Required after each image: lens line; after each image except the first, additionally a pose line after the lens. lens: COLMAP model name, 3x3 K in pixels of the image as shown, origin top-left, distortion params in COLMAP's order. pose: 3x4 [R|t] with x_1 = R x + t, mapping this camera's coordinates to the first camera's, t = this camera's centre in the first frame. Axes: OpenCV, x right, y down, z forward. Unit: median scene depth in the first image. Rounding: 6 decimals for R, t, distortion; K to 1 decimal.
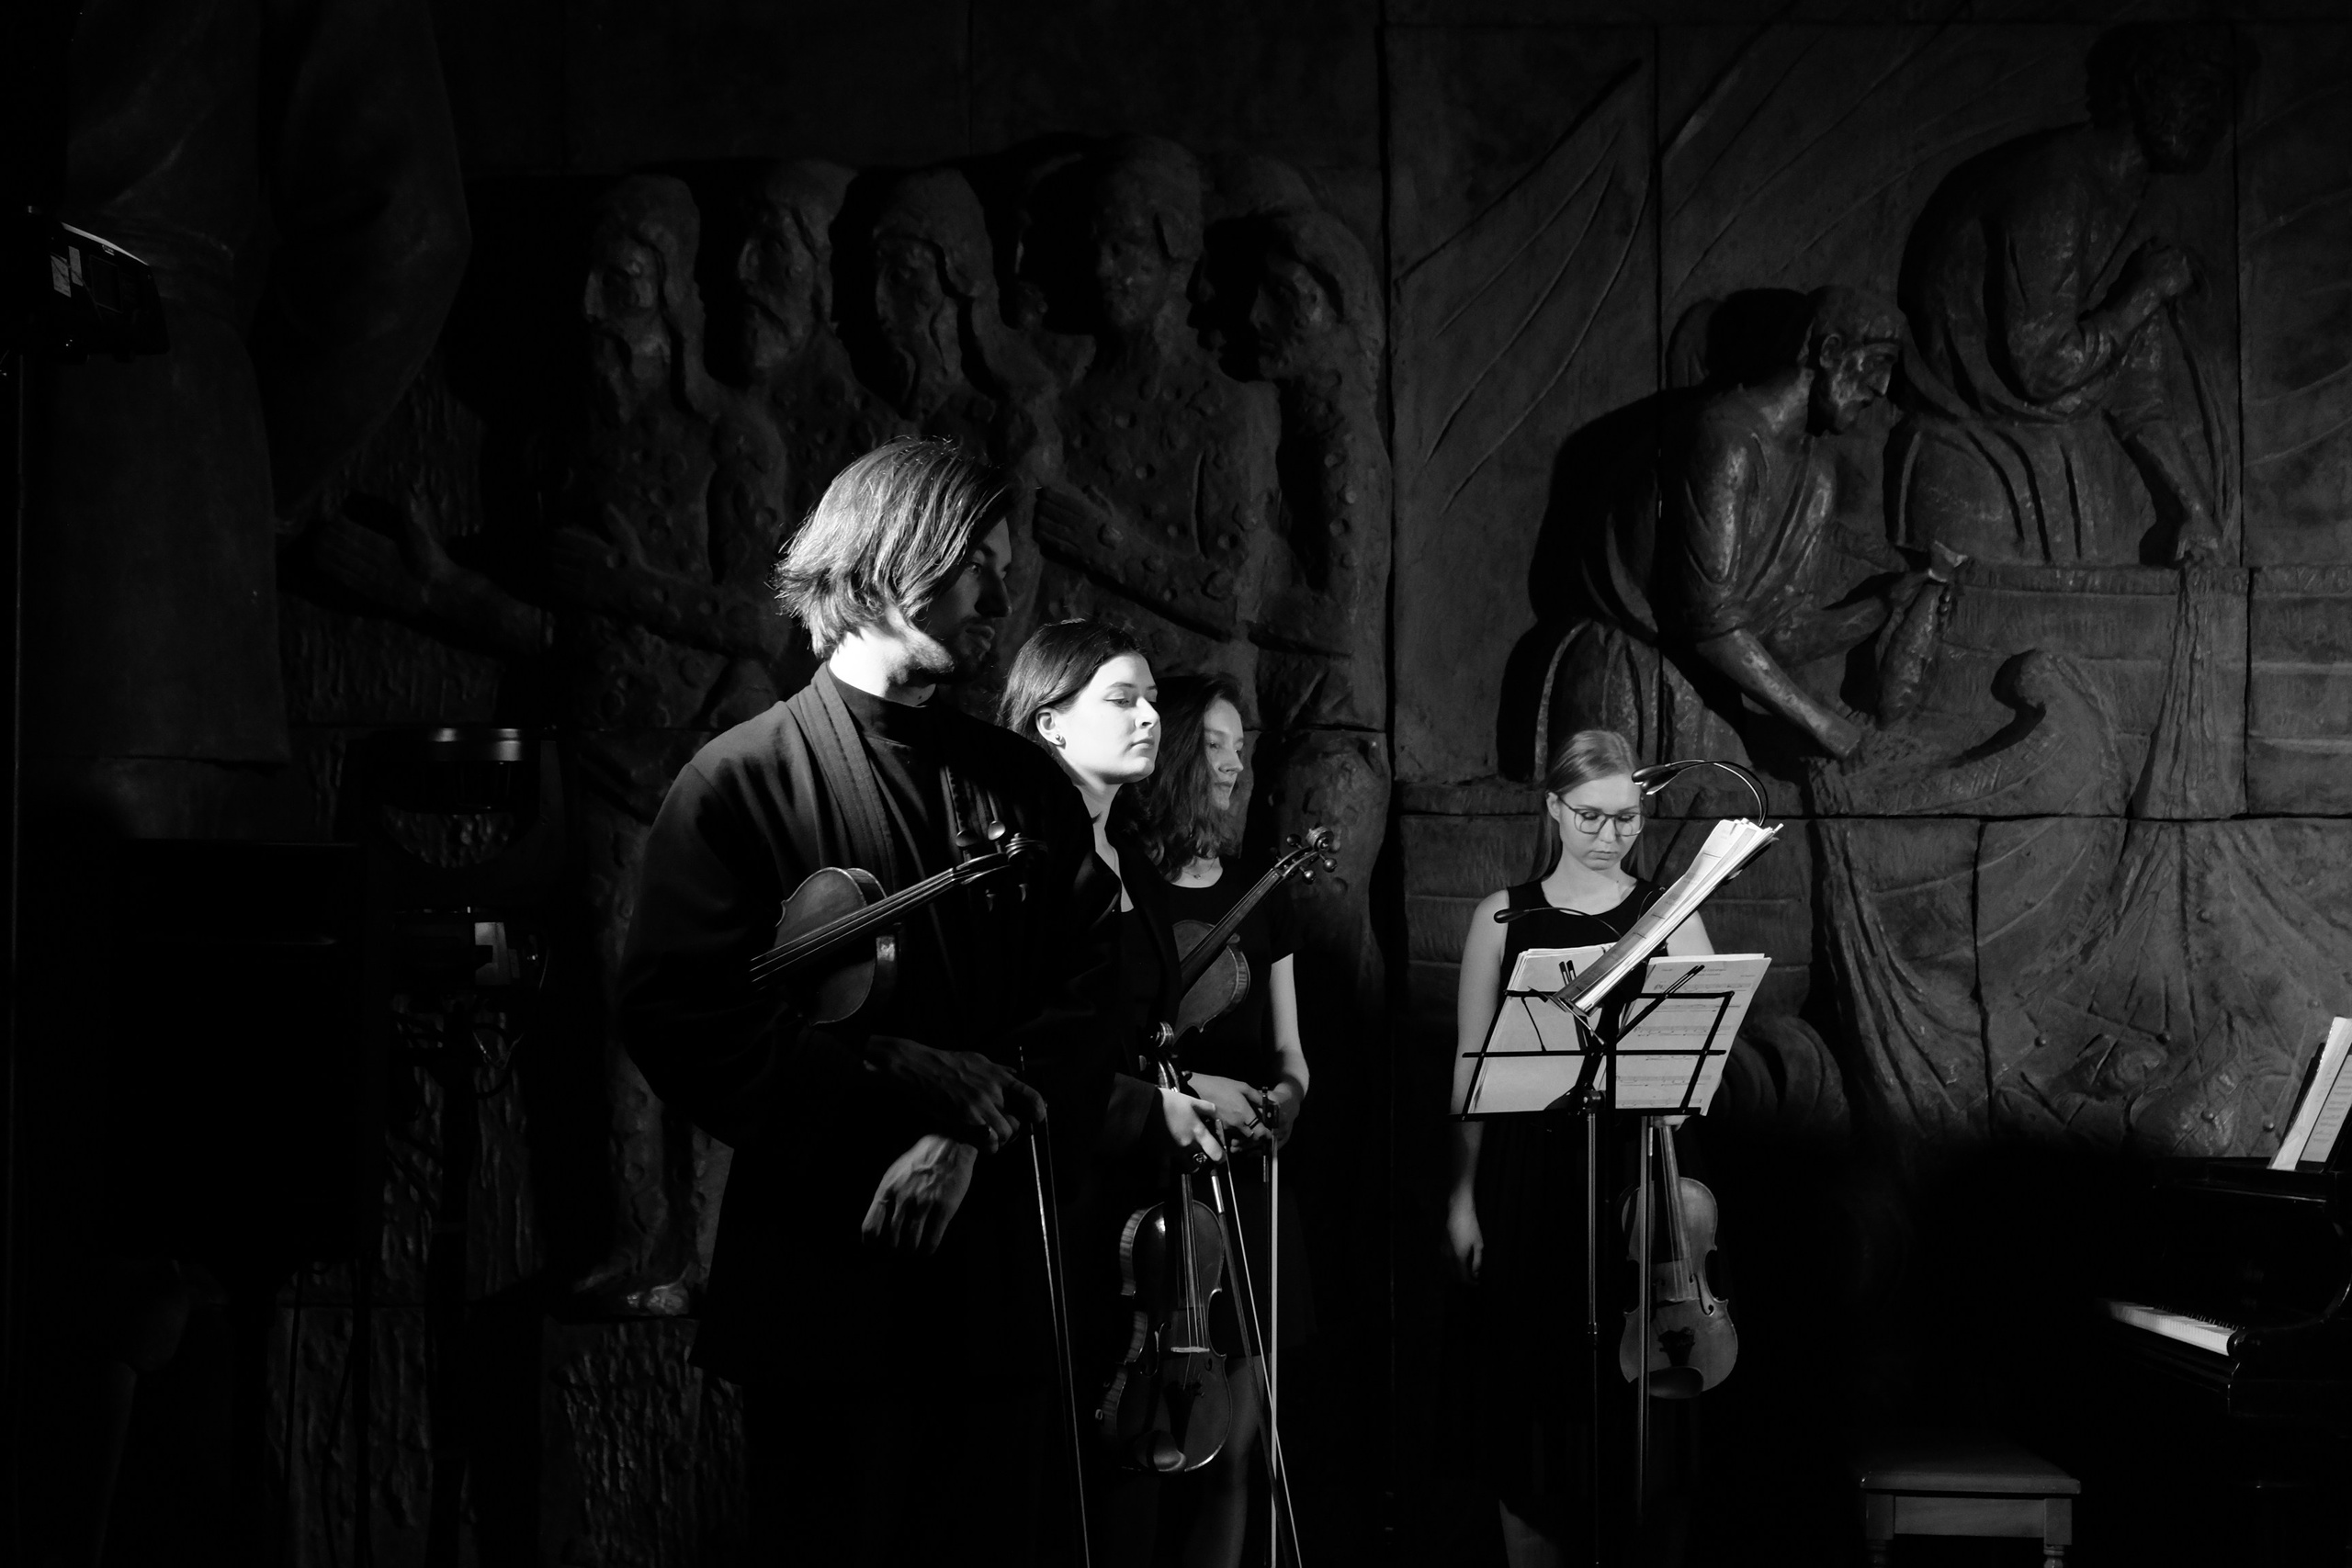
lens RADIAL K [[3625.8, 0, 1205.9], [0, 3625.8, 794.4], [0, 0, 1]] dist [0.081533, -0.033247]
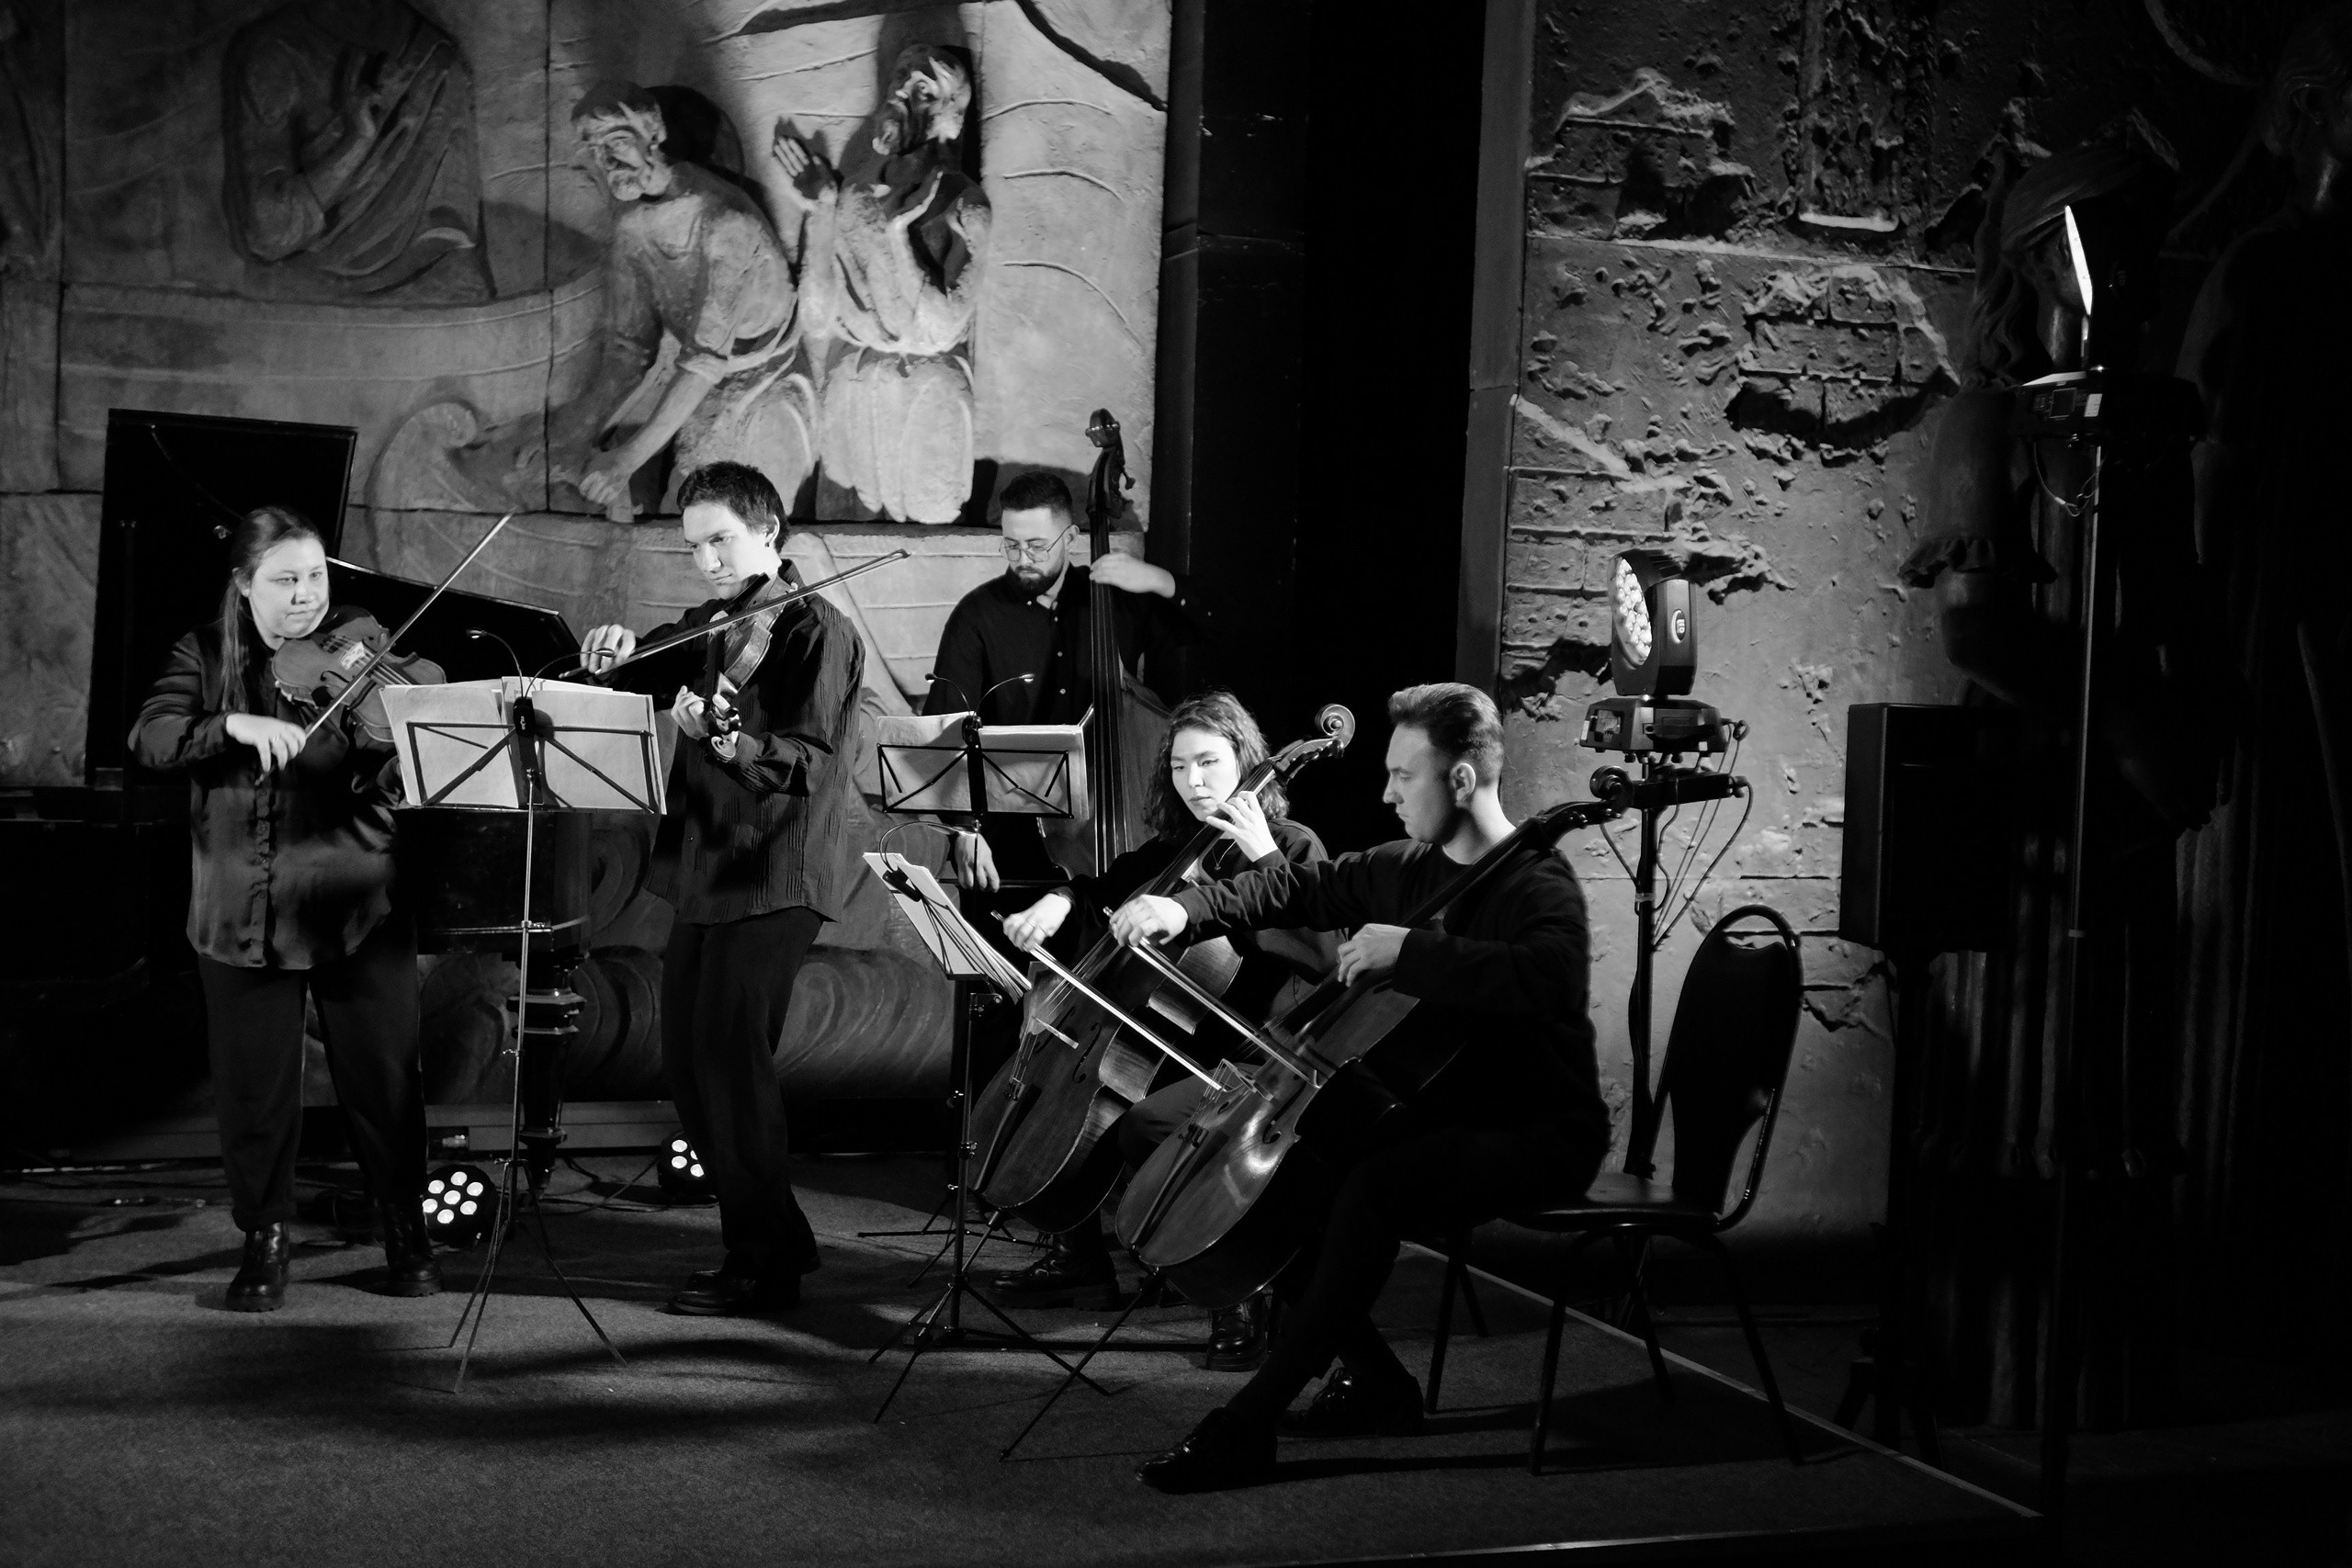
lens RADIAL K [[3304.2, 0, 1173.6], [0, 3304.2, 775.1], [0, 0, 1]] dist [-0.018283, 0.553907]
pose [[0.917880, 0.009219, 0.396750, 0.188057], [-0.059332, 0.991682, 0.114223, -0.048346], [-0.392397, -0.128383, 0.910792, -0.156487]]
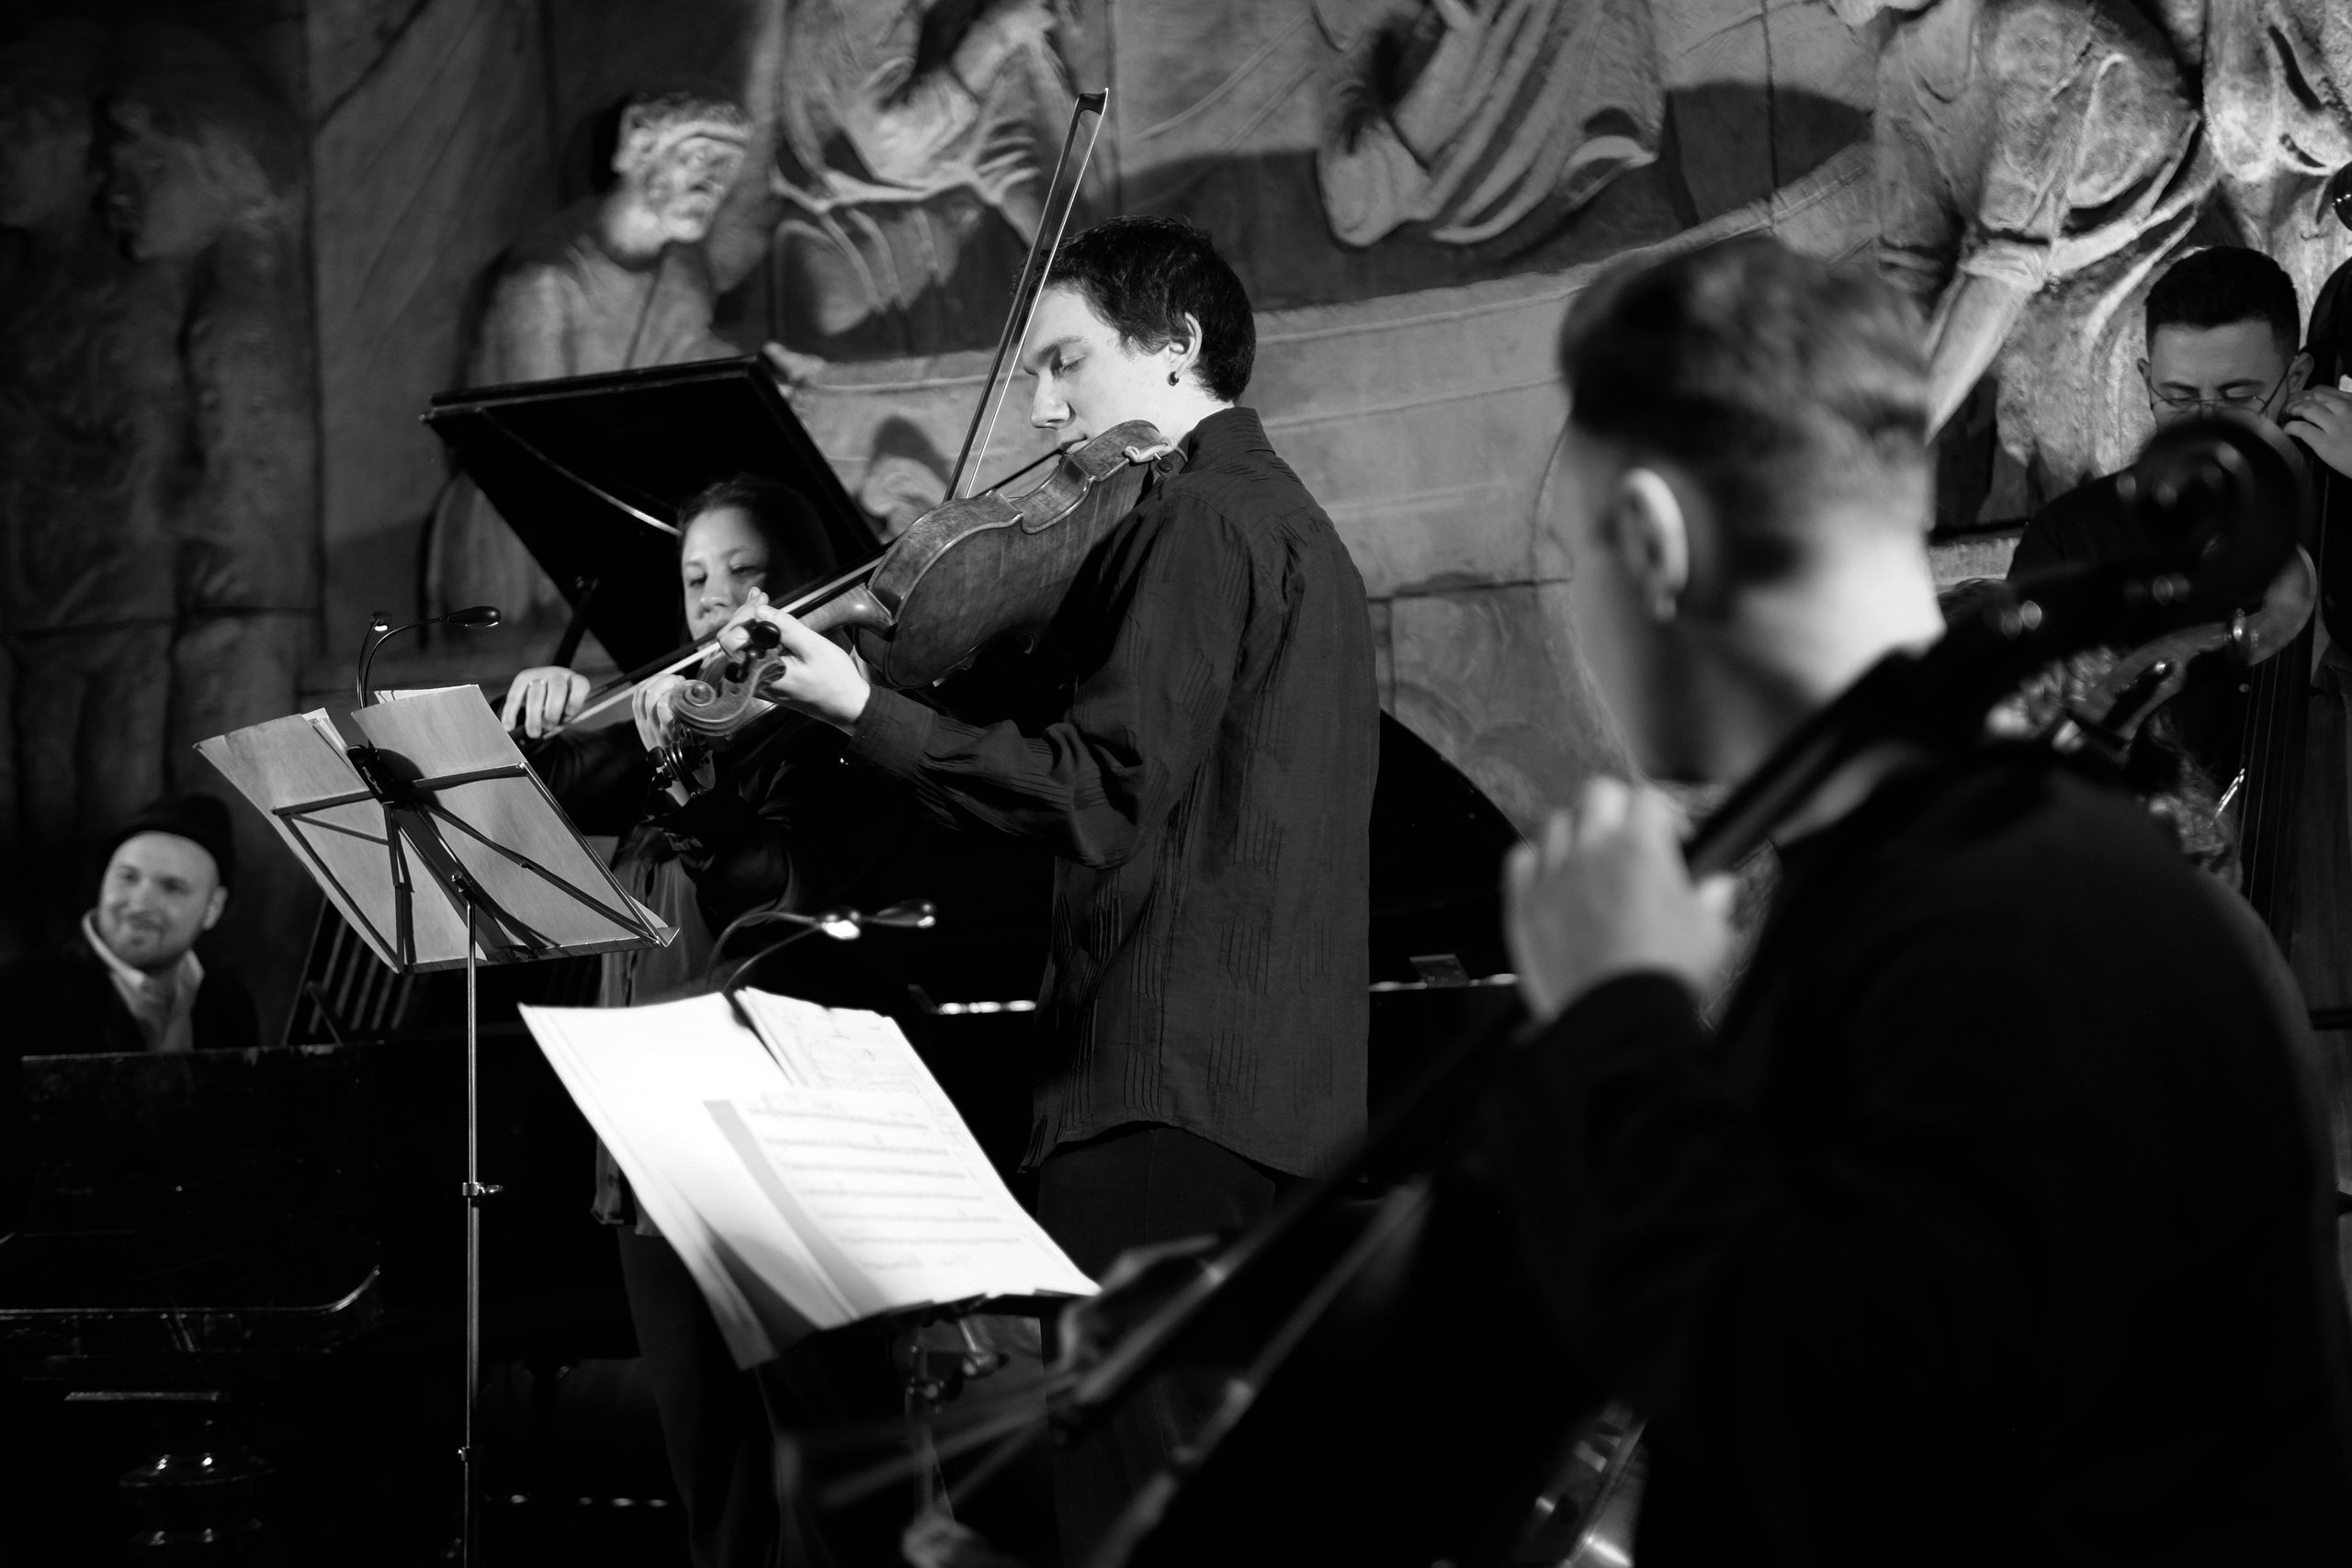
lens RADIAL K [[3304.2, 0, 1173.6], [0, 3304.2, 775.1], [0, 0, 1]] dist [-0.018283, 0.553907]
pose [[0.929470, -0.072806, -0.361642, 0.572660], [0.079087, 0.996864, 0.002575, 0.041034], [0.360321, -0.030995, 0.932313, 0.275356]]
